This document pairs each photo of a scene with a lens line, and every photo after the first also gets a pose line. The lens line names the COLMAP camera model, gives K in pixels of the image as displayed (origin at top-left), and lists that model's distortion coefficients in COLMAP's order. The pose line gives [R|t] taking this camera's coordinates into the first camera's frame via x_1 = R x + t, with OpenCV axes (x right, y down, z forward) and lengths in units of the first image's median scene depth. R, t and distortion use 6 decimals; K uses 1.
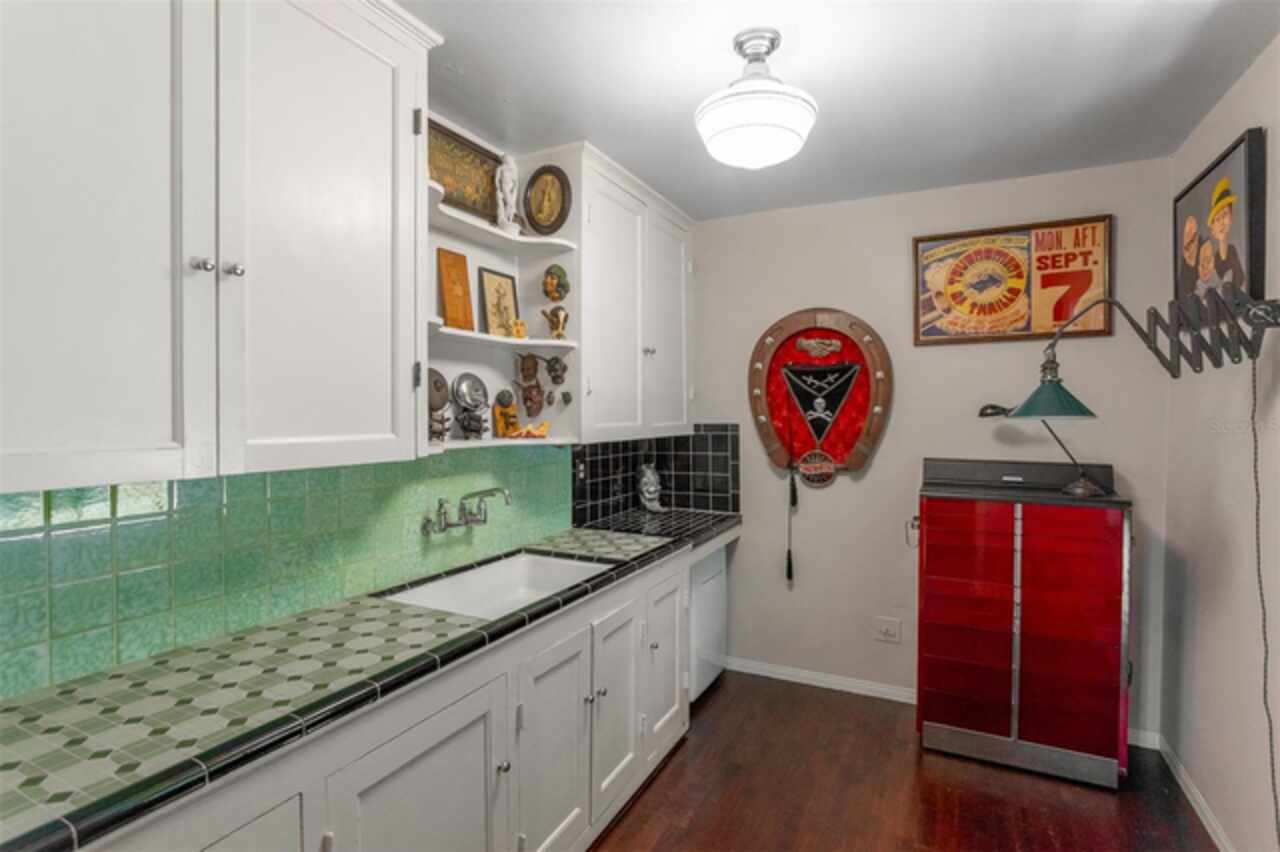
lens RADIAL K [[590.9, 0, 640.0], [0, 590.9, 426.0], [0, 0, 1]] dist [-0.023850, 0.010797]
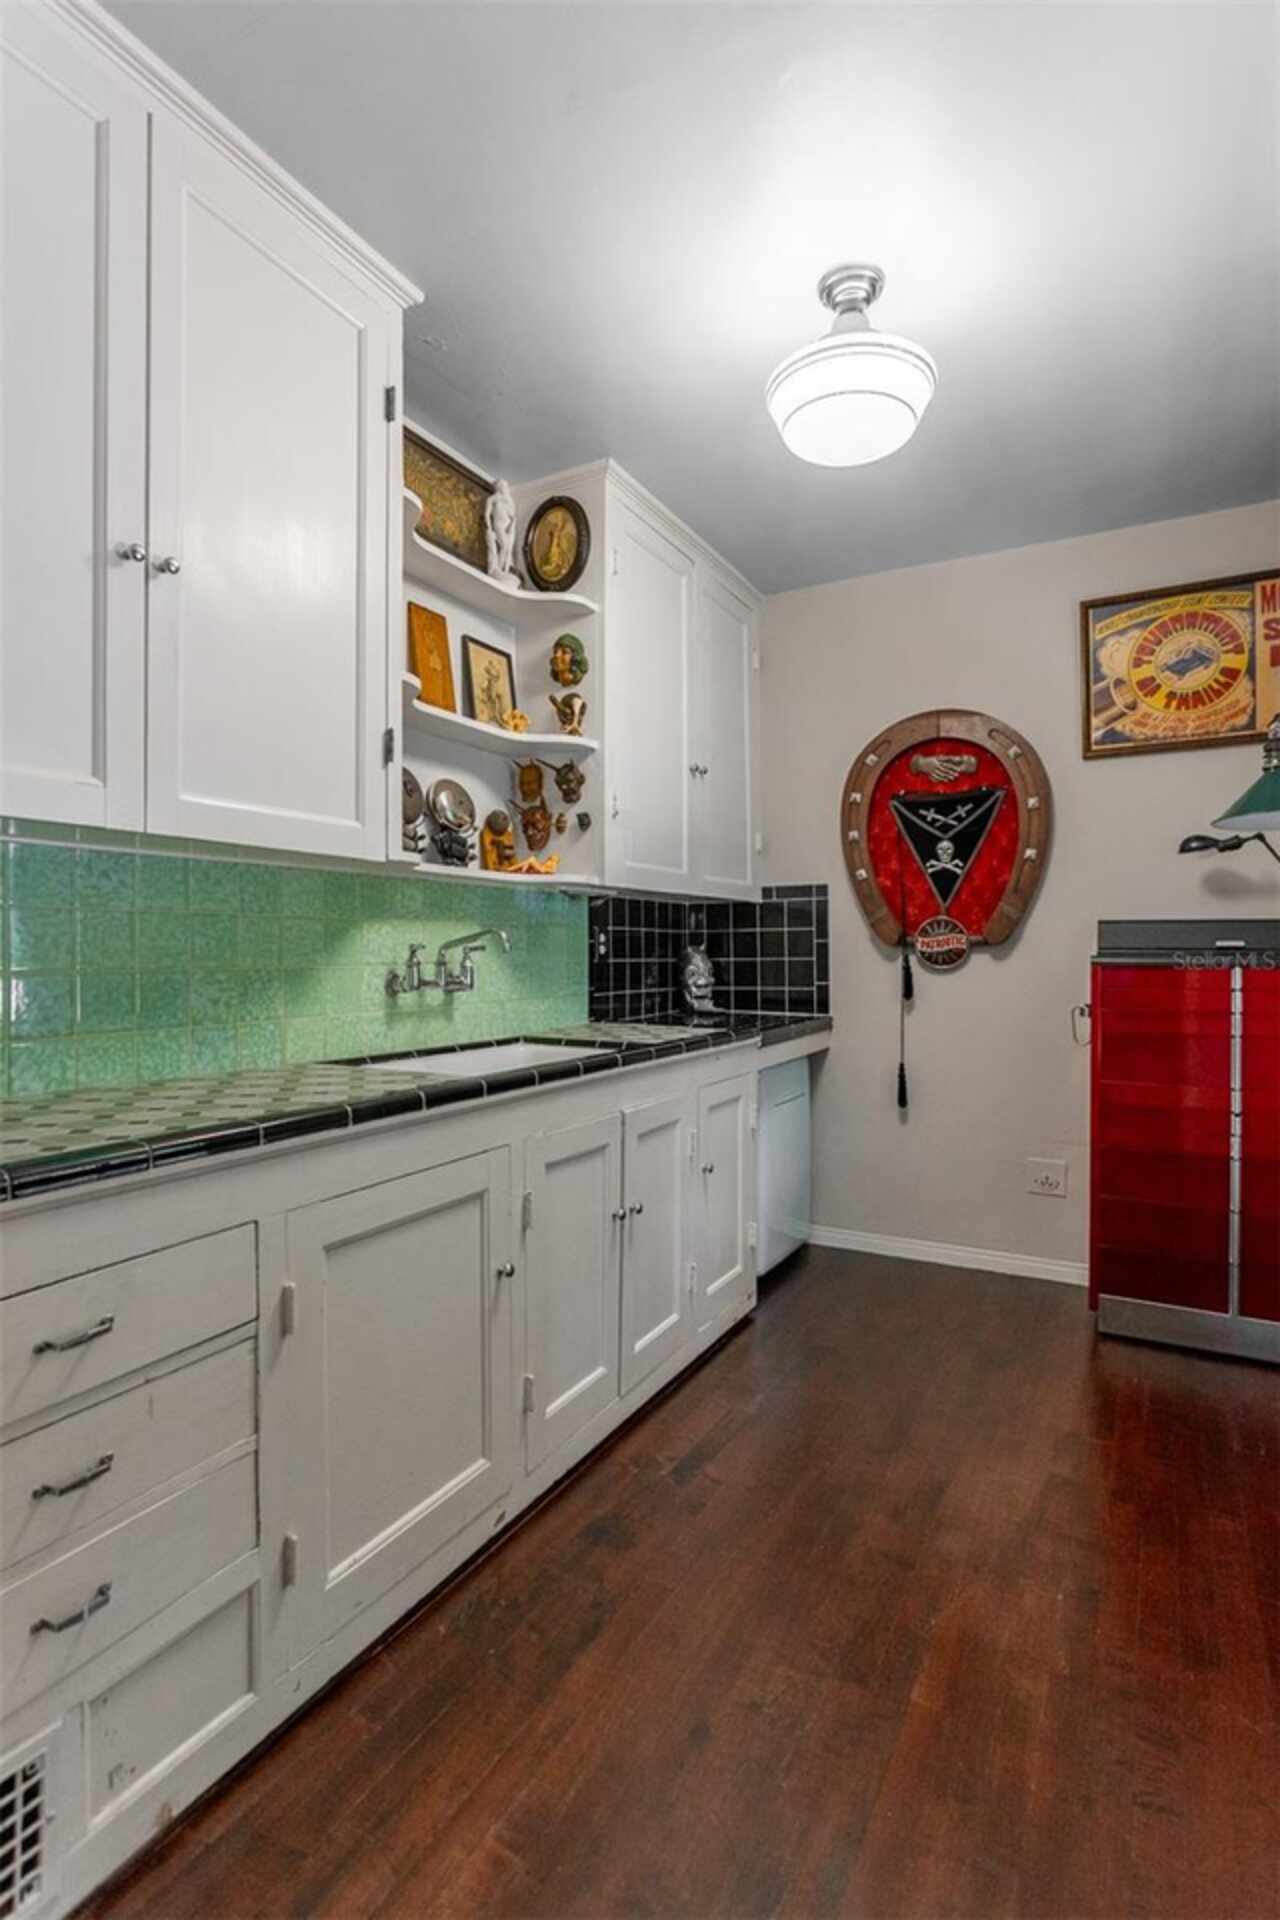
lens RADIAL K [[886.4, 0, 640.0], [0, 886.4, 960.0], [0, 0, 1]] dist [-0.023850, 0.010797]
pose [[0.999134, -0.000951, -0.041588, -0.012255], [0.000591, 0.999962, -0.008659, 0.128635], [0.041594, 0.008626, 0.999097, -0.060732]]
